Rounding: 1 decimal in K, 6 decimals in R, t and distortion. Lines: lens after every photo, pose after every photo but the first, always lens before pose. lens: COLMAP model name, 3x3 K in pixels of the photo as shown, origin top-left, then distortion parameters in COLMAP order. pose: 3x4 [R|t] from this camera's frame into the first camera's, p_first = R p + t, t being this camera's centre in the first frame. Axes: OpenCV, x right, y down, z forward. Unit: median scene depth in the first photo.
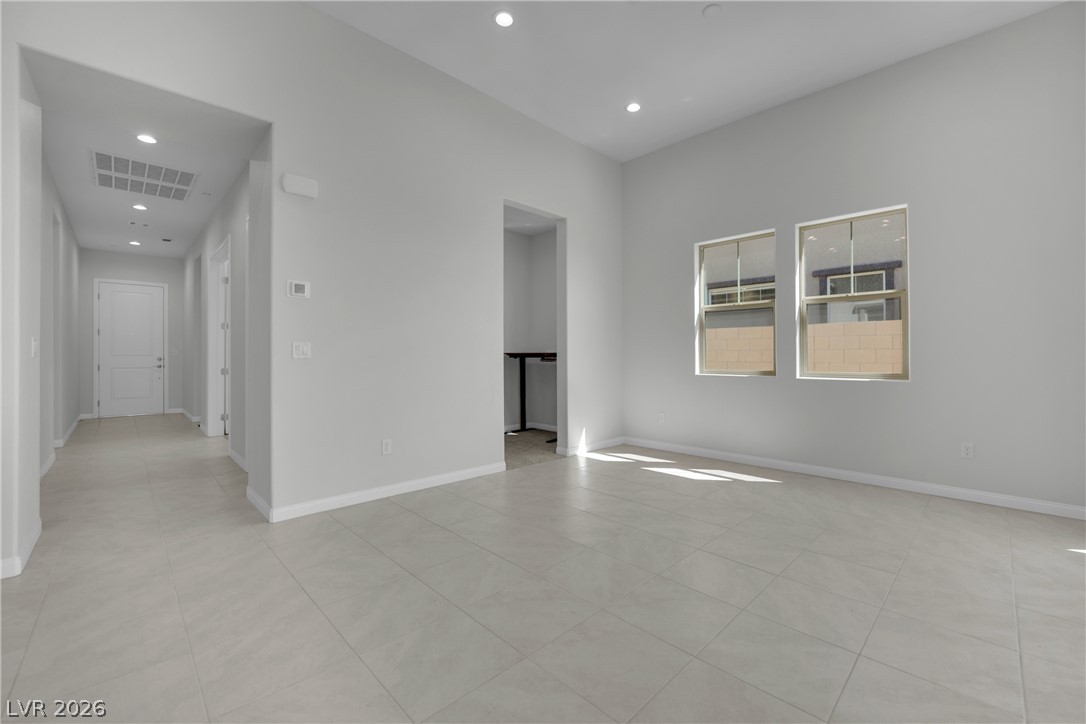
lens RADIAL K [[456.1, 0, 552.7], [0, 456.1, 355.3], [0, 0, 1]] dist [-0.000871, -0.000048]
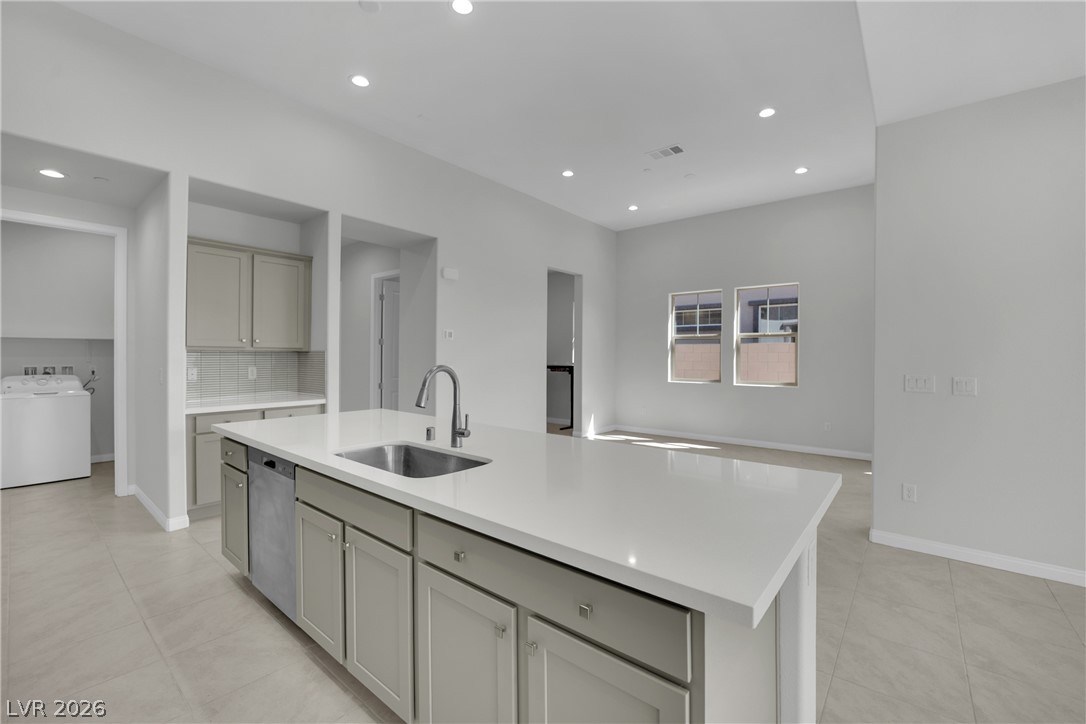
lens RADIAL K [[456.1, 0, 534.0], [0, 456.1, 363.3], [0, 0, 1]] dist [-0.000871, -0.000048]
pose [[0.997586, 0.003825, 0.069341, -0.225532], [-0.005499, 0.999698, 0.023972, -0.050753], [-0.069228, -0.024296, 0.997305, -0.448022]]
